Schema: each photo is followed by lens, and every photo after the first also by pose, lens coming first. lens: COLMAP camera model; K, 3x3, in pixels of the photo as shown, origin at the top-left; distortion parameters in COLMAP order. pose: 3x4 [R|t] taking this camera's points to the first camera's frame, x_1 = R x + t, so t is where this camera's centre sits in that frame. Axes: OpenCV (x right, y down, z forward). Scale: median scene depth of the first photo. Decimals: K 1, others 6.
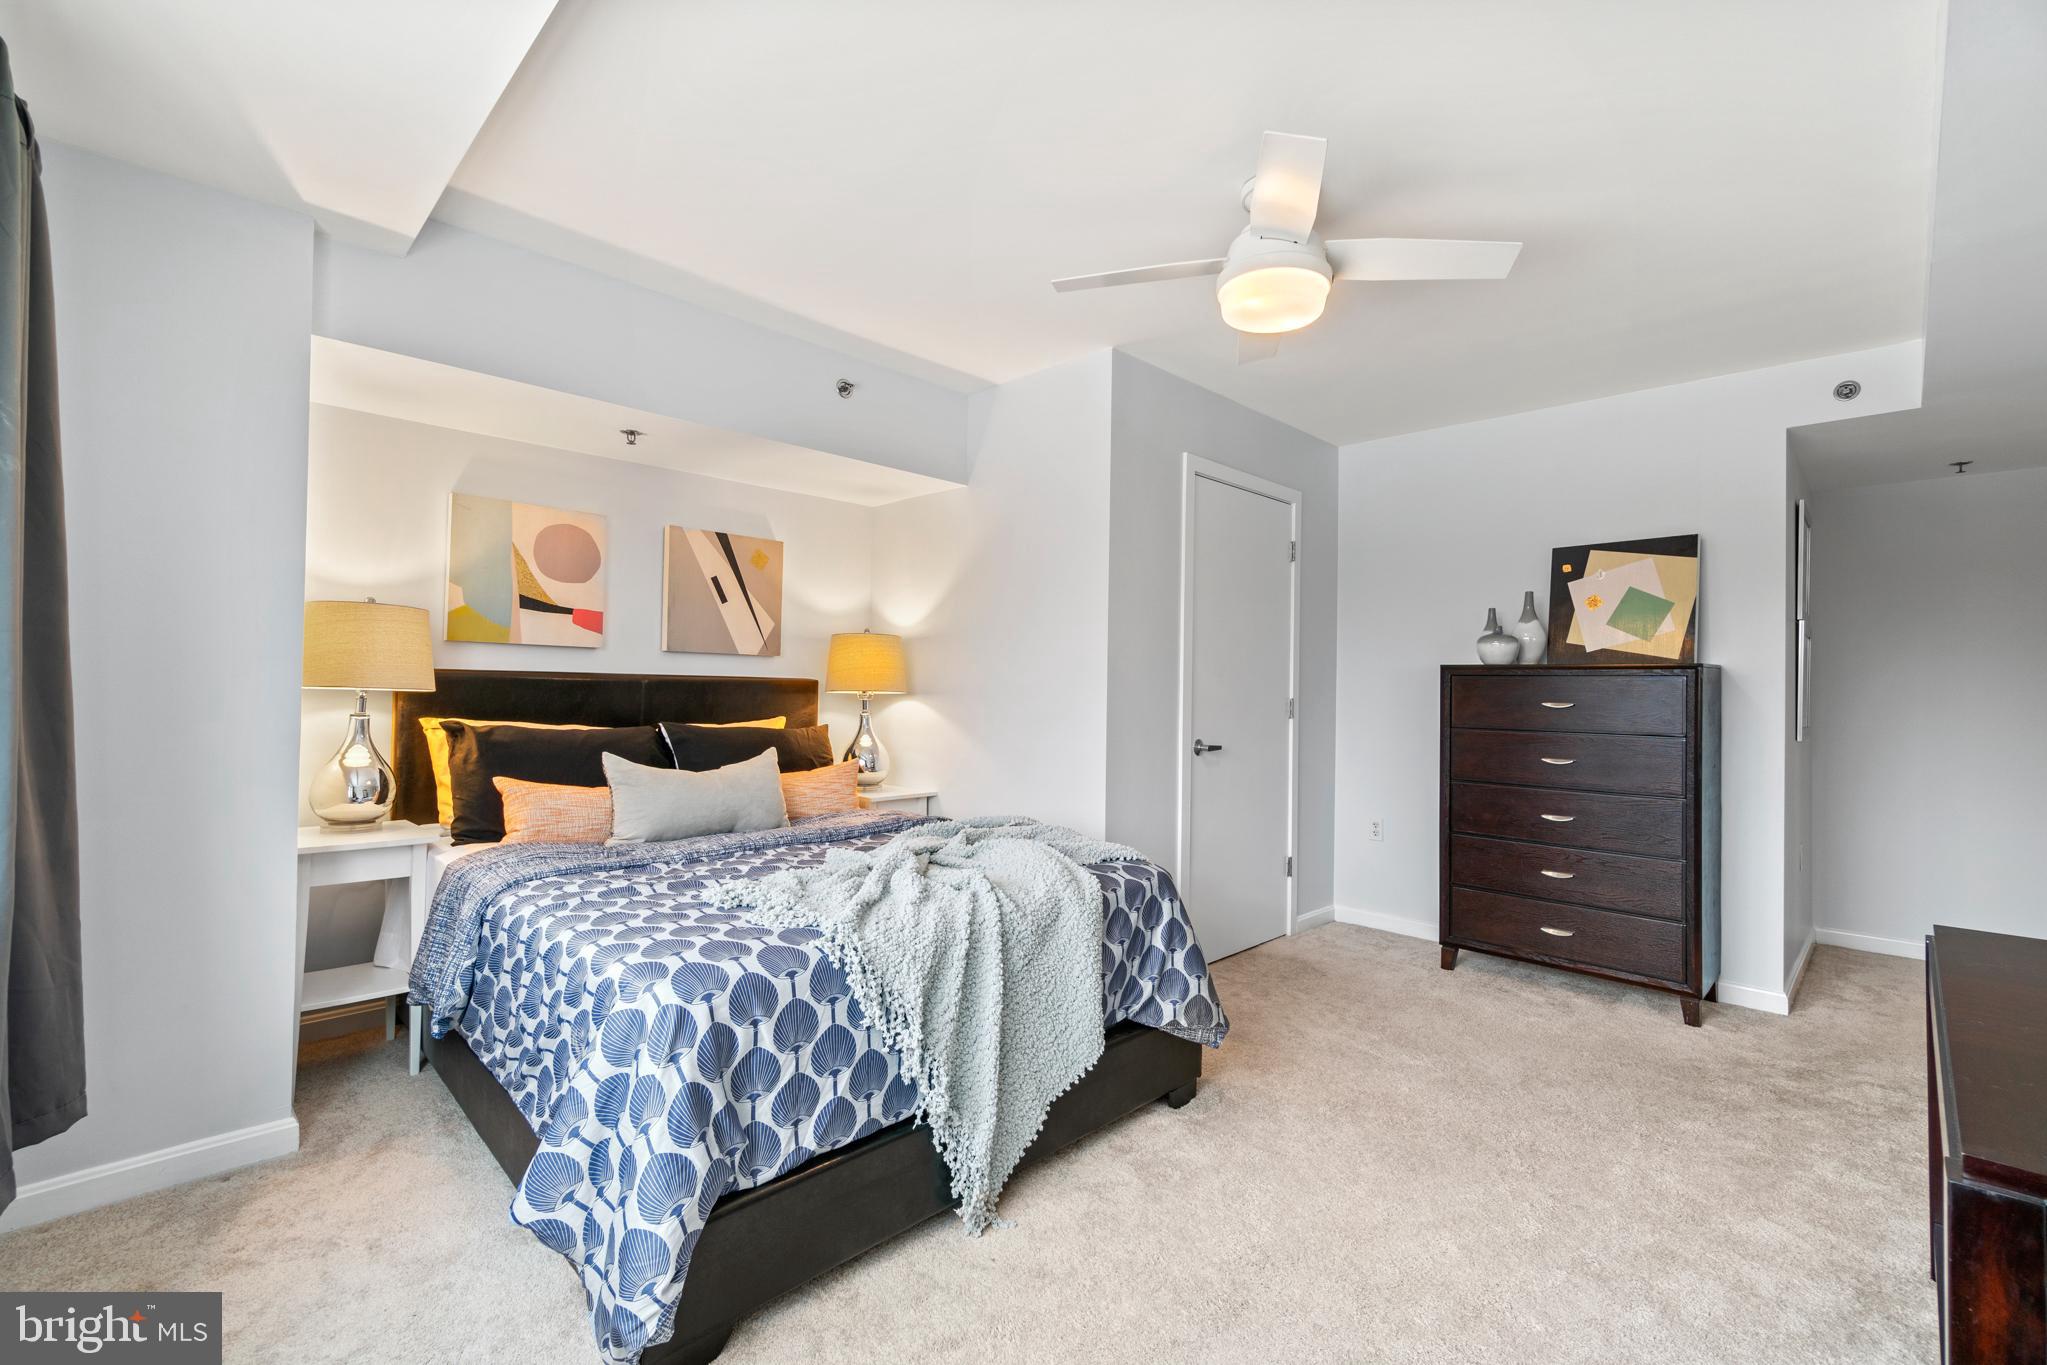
lens RADIAL K [[902.3, 0, 1024.0], [0, 902.3, 671.0], [0, 0, 1]] dist [-0.003338, 0.000016]
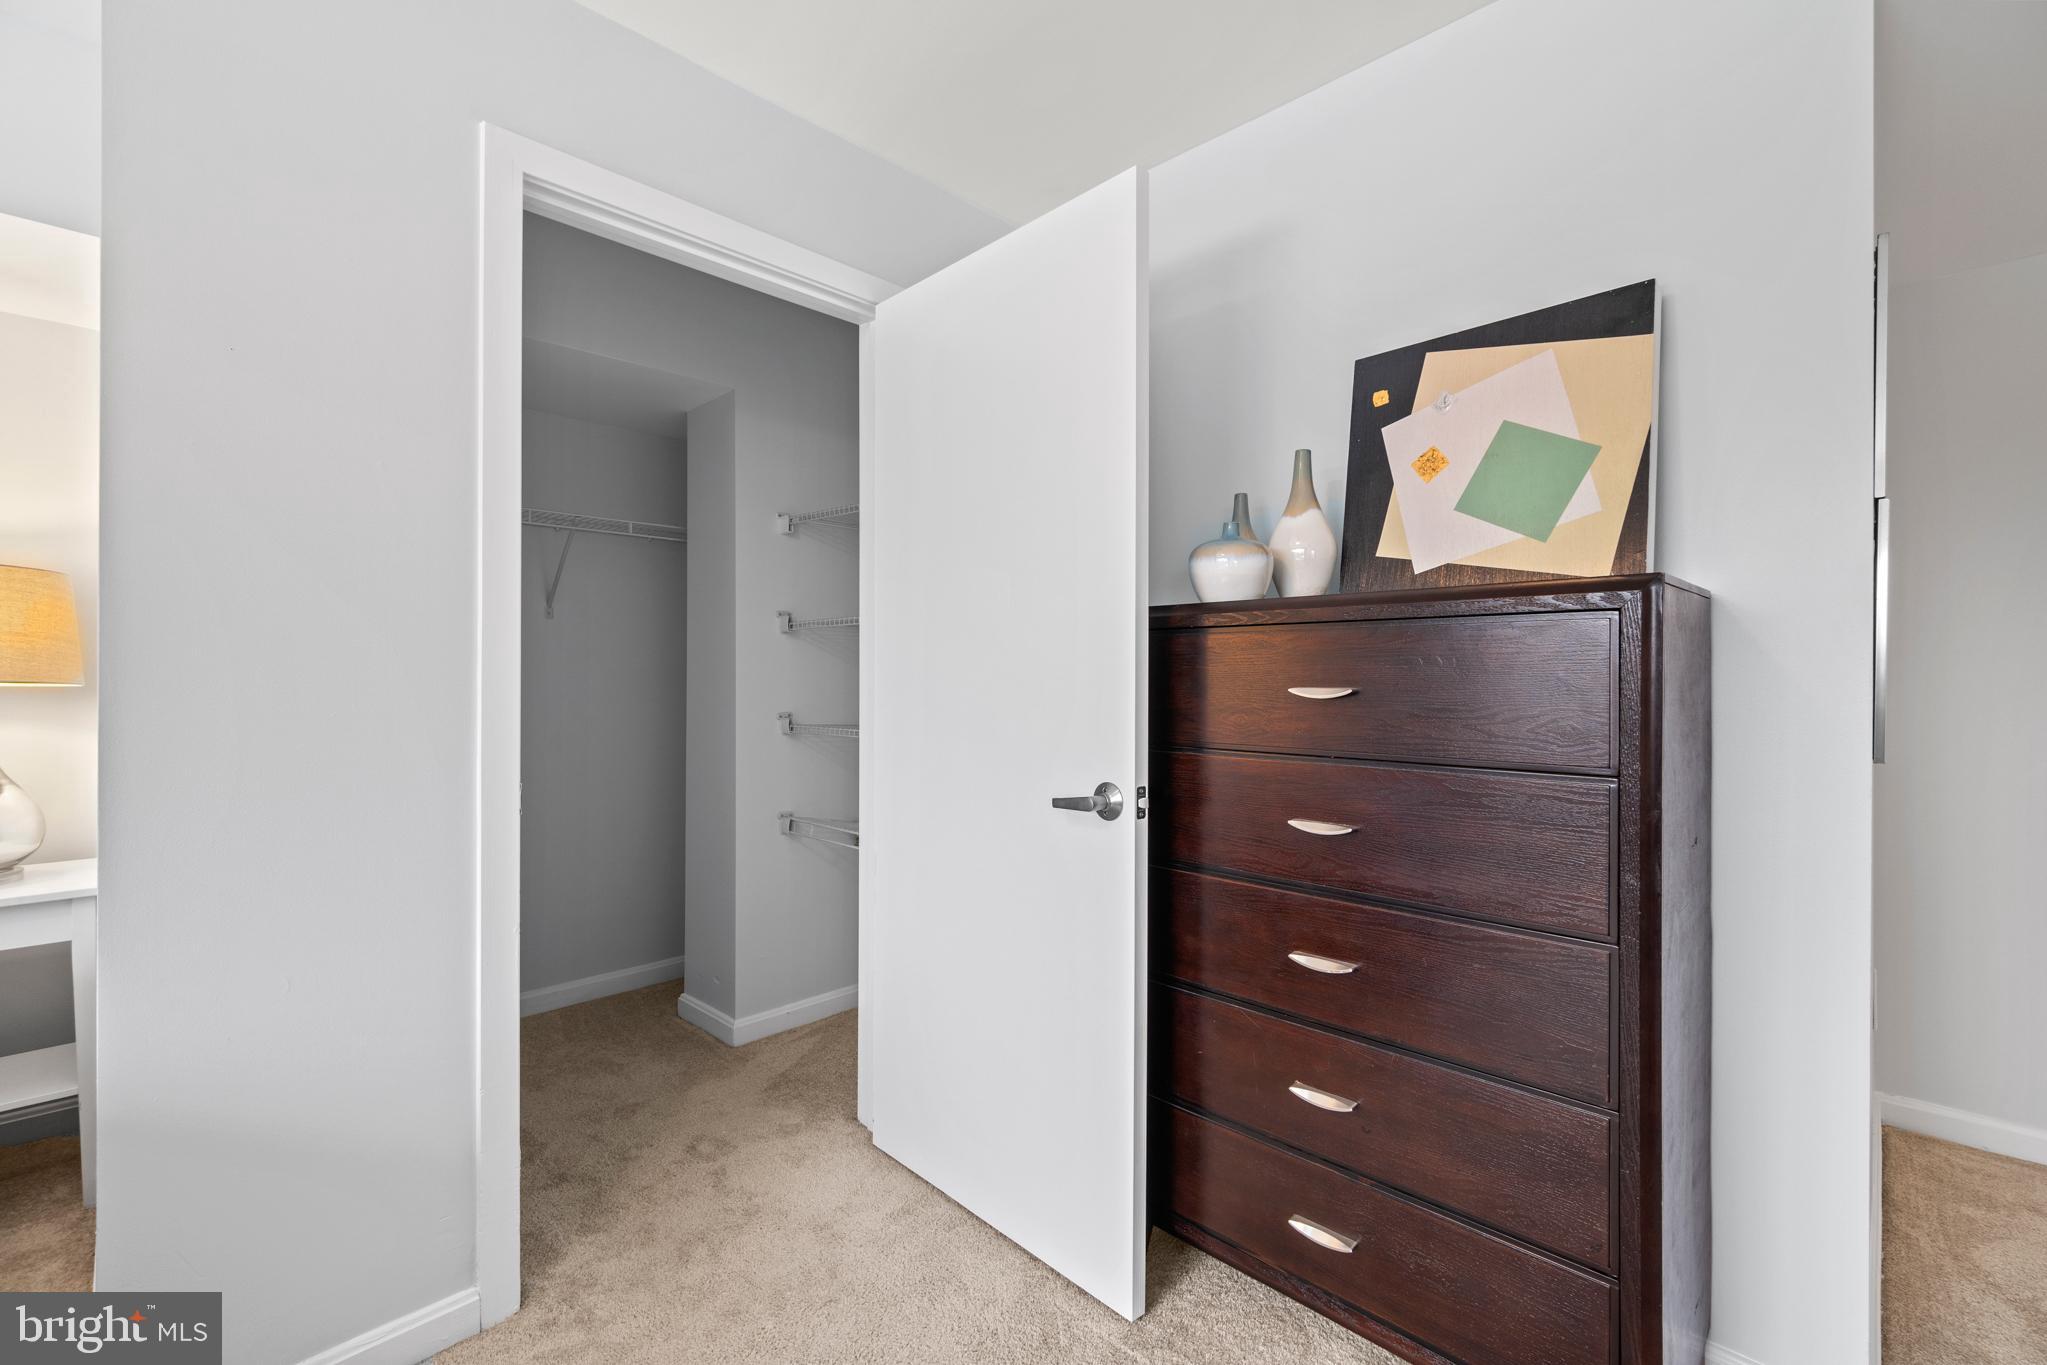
lens RADIAL K [[902.3, 0, 1024.0], [0, 902.3, 671.0], [0, 0, 1]] dist [-0.003338, 0.000016]
pose [[0.999901, -0.010823, 0.008953, 0.442705], [0.010713, 0.999868, 0.012204, 0.020572], [-0.009084, -0.012107, 0.999885, 0.574166]]
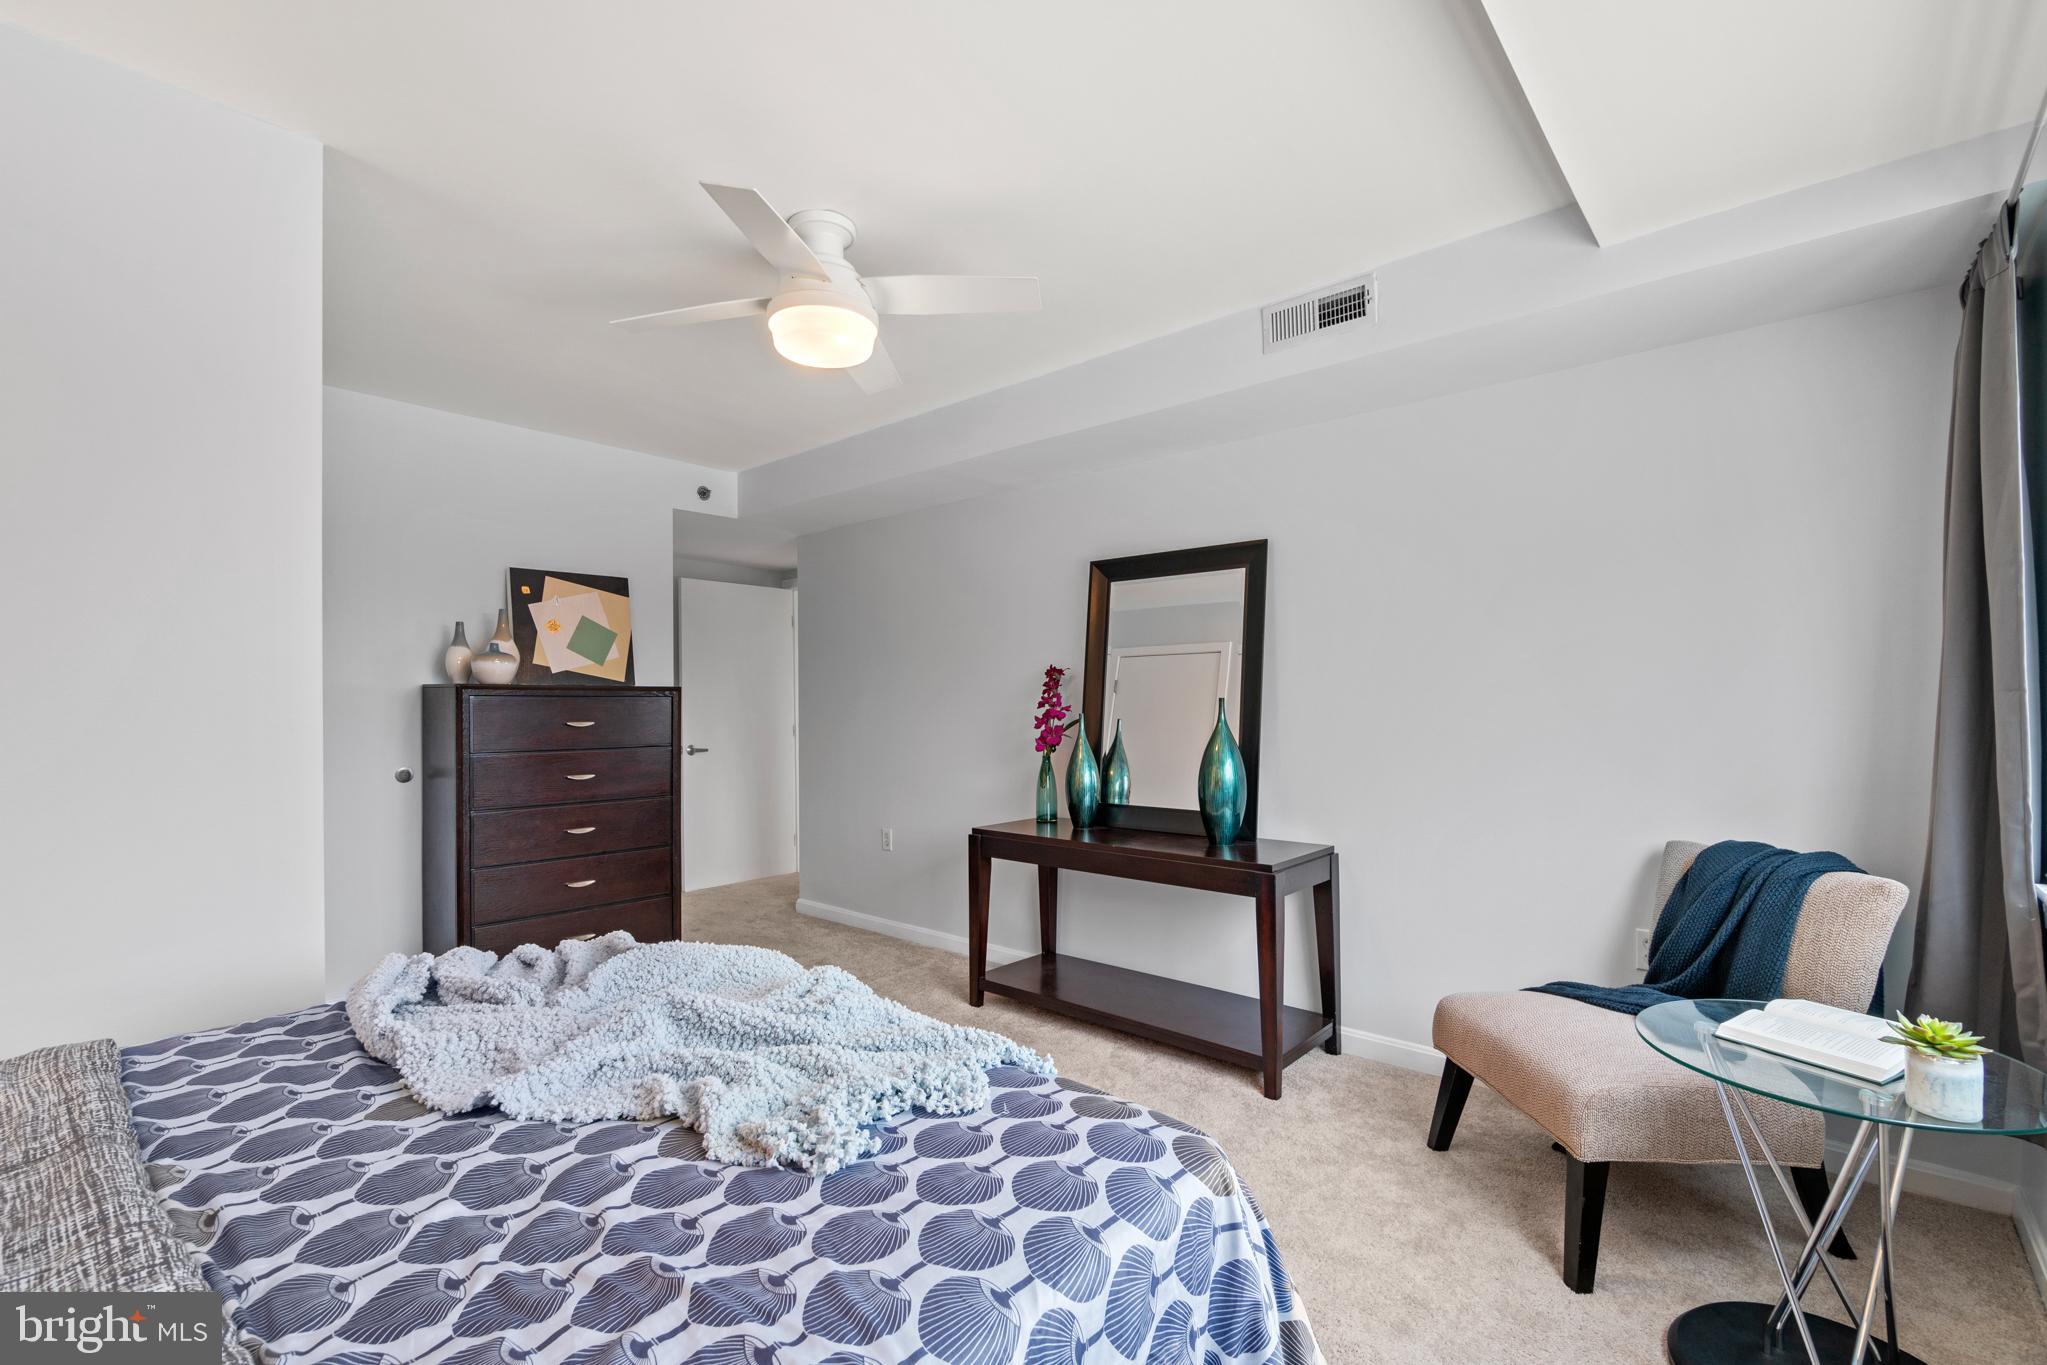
lens RADIAL K [[879.3, 0, 1017.8], [0, 879.3, 714.2], [0, 0, 1]] dist [-0.000910, -0.000003]
pose [[-0.059648, -0.014431, 0.998115, -0.448124], [-0.016520, 0.999773, 0.013468, 0.003731], [-0.998083, -0.015685, -0.059873, 0.541848]]
